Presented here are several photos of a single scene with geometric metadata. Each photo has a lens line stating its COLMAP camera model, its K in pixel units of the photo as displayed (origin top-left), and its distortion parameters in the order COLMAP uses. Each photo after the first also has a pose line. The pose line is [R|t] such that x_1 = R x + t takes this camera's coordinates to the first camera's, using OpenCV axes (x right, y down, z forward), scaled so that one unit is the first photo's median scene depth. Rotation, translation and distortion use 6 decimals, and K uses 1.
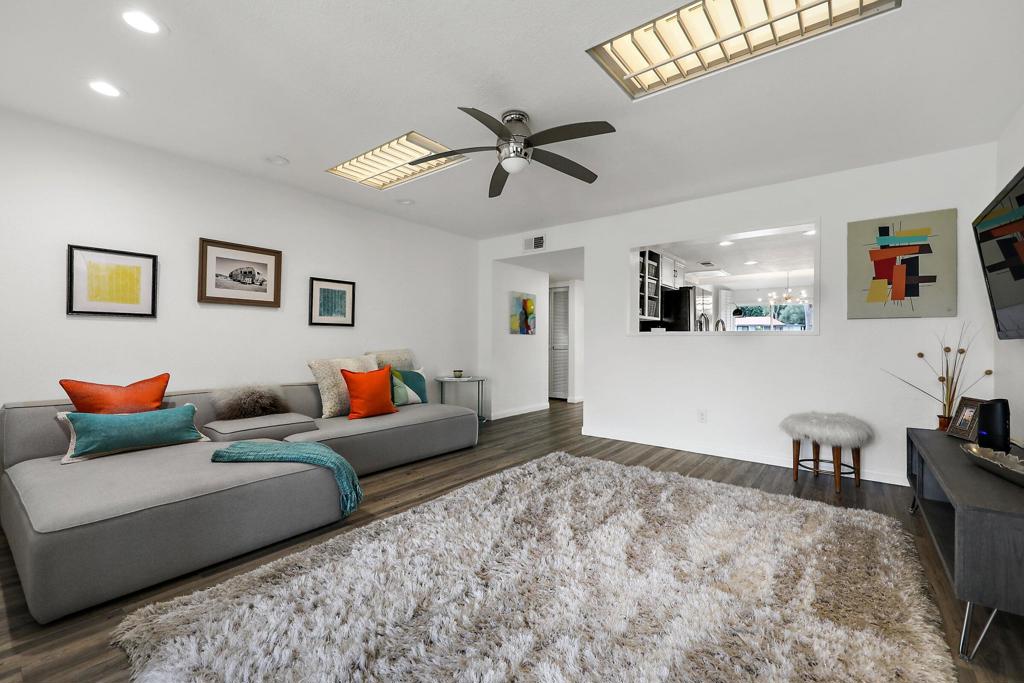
lens RADIAL K [[408.8, 0, 554.7], [0, 408.8, 339.3], [0, 0, 1]] dist [-0.000157, -0.000014]
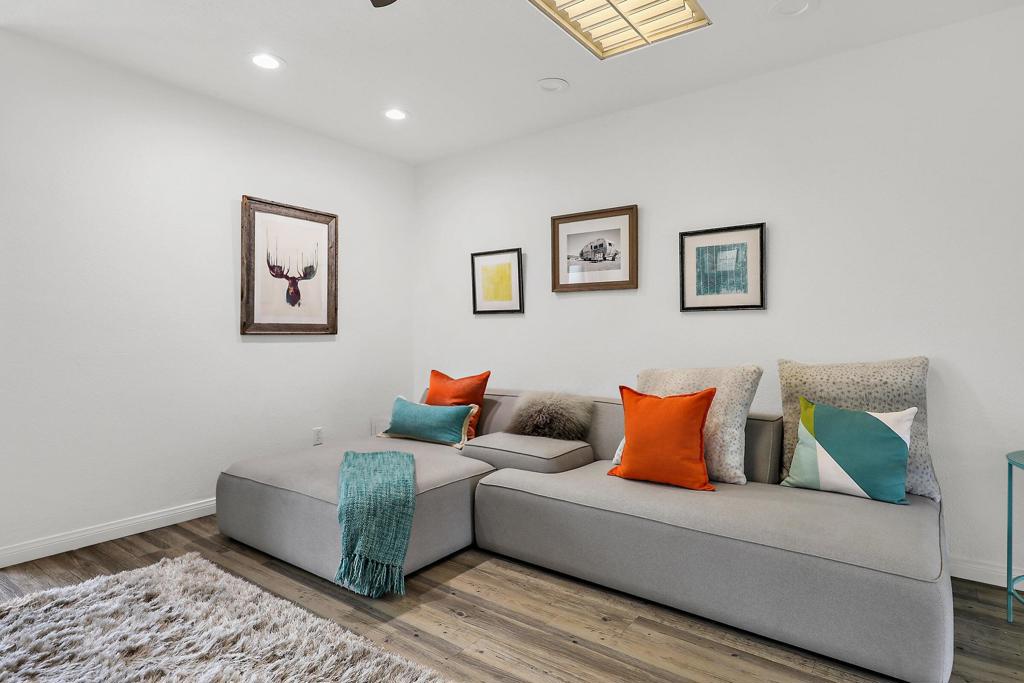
lens RADIAL K [[547.7, 0, 518.1], [0, 547.7, 347.0], [0, 0, 1]] dist [0.004285, -0.001255]
pose [[-0.046352, 0.019043, -0.998744, 0.264742], [0.003951, 0.999814, 0.018880, 0.002453], [0.998917, -0.003071, -0.046419, 0.897775]]
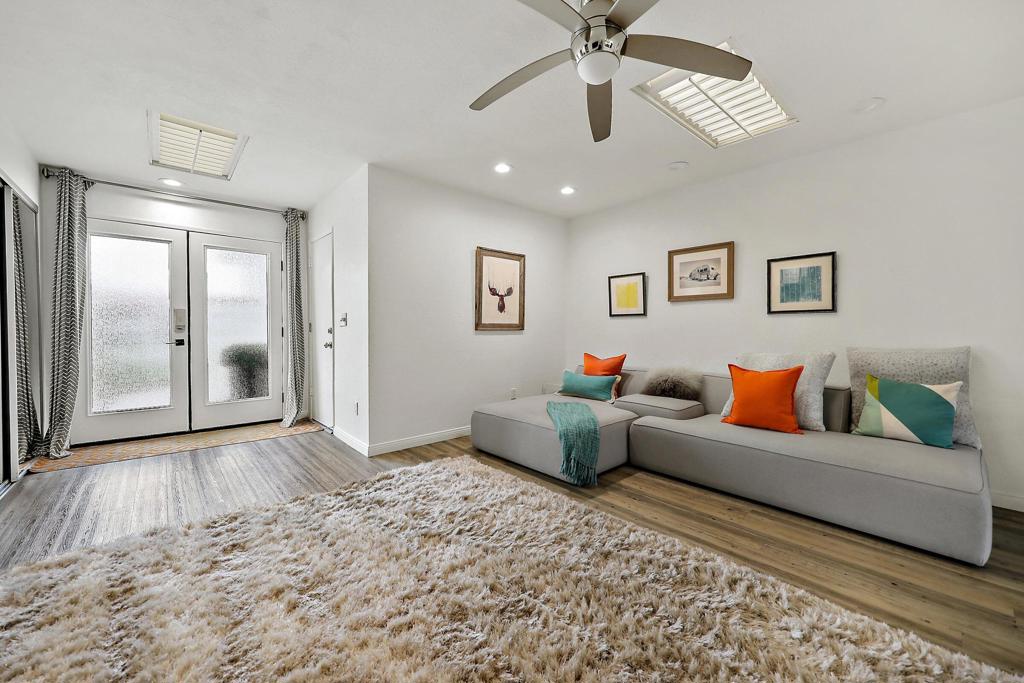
lens RADIAL K [[404.0, 0, 512.0], [0, 404.0, 341.5], [0, 0, 1]] dist [-0.007530, -0.000364]
pose [[-0.246960, 0.023203, -0.968748, 0.435938], [0.003835, 0.999729, 0.022968, 0.002752], [0.969018, 0.001957, -0.246982, 0.766851]]
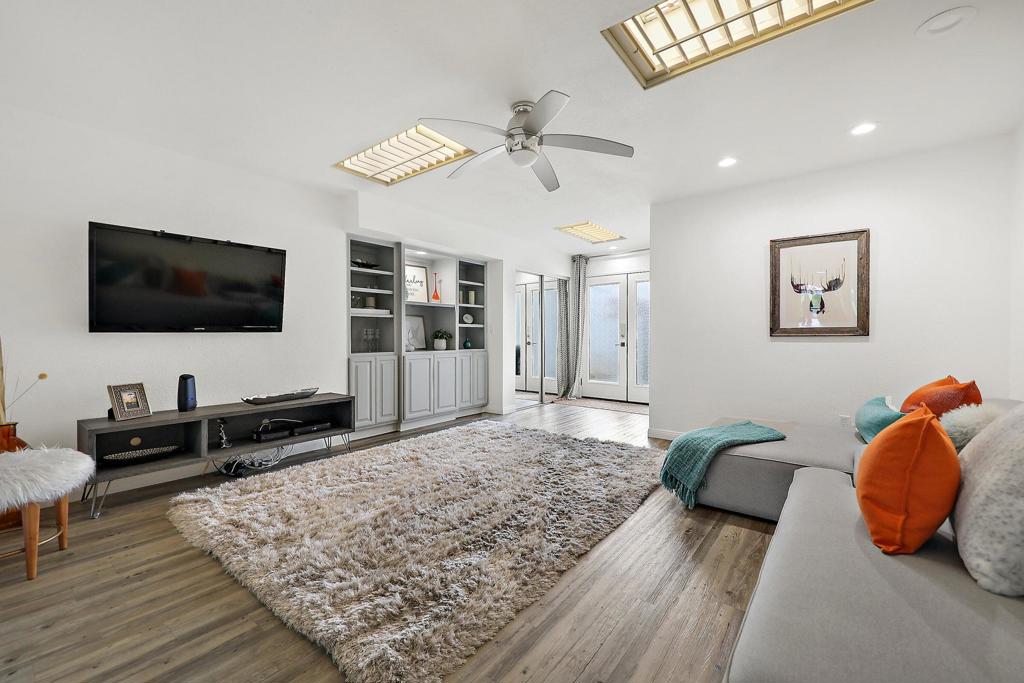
lens RADIAL K [[404.0, 0, 512.0], [0, 404.0, 341.5], [0, 0, 1]] dist [-0.007530, -0.000364]
pose [[-0.996366, -0.003784, 0.085092, -0.092469], [-0.003465, 0.999986, 0.003897, 0.008518], [-0.085105, 0.003588, -0.996365, 1.431967]]
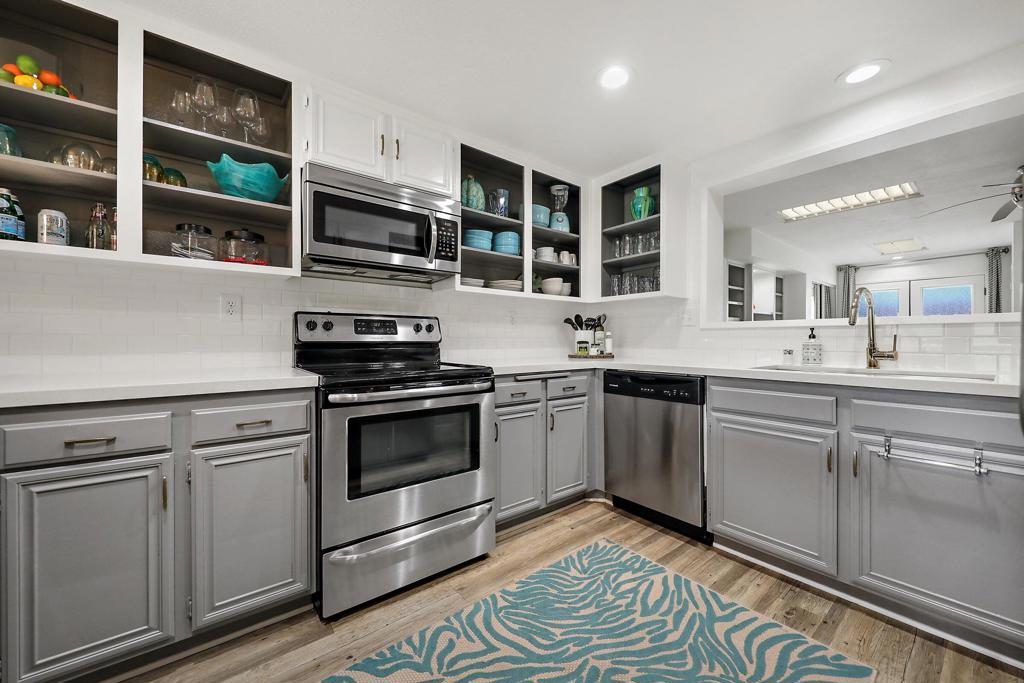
lens RADIAL K [[394.4, 0, 512.0], [0, 394.4, 341.5], [0, 0, 1]] dist [-0.001820, -0.000225]
pose [[-0.953984, 0.001104, 0.299854, 0.810699], [-0.002237, 0.999939, -0.010799, 0.029444], [-0.299848, -0.010972, -0.953924, 1.970206]]
